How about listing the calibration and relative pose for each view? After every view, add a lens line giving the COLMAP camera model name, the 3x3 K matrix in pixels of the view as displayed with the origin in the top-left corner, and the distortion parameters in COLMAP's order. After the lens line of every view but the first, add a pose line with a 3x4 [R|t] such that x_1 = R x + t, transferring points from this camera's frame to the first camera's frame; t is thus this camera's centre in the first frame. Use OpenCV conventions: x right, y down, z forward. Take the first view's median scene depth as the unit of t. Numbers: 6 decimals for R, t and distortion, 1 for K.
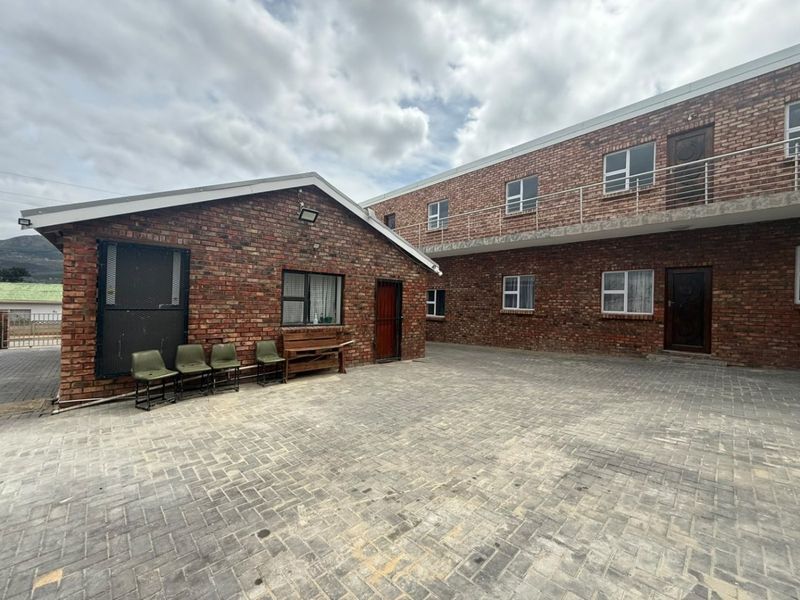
lens RADIAL K [[320.0, 0, 400.0], [0, 320.0, 300.0], [0, 0, 1]] dist [-0.001453, -0.000128]
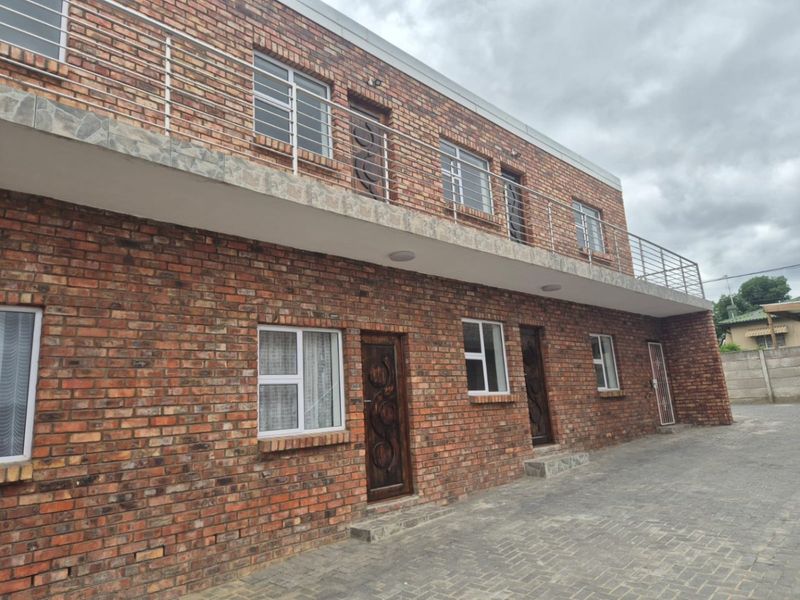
lens RADIAL K [[535.2, 0, 398.8], [0, 535.2, 293.1], [0, 0, 1]] dist [0.043878, -0.001499]
pose [[-0.030756, 0.186569, 0.981960, 0.004185], [0.051196, 0.981430, -0.184865, 0.000222], [-0.998215, 0.044587, -0.039737, 0.965699]]
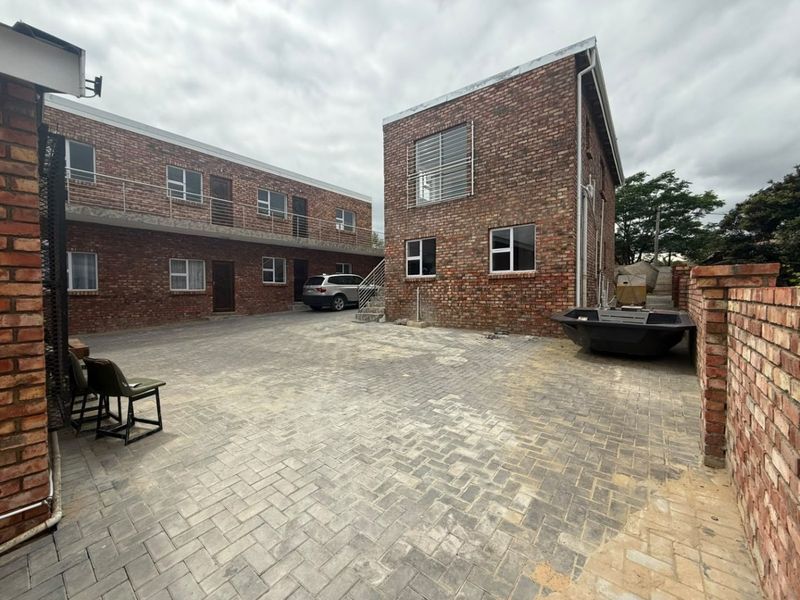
lens RADIAL K [[320.0, 0, 400.0], [0, 320.0, 300.0], [0, 0, 1]] dist [-0.001453, -0.000128]
pose [[-0.150663, -0.047445, 0.987446, -0.853962], [-0.002005, 0.998860, 0.047687, 0.016732], [-0.988583, 0.005205, -0.150586, 0.327544]]
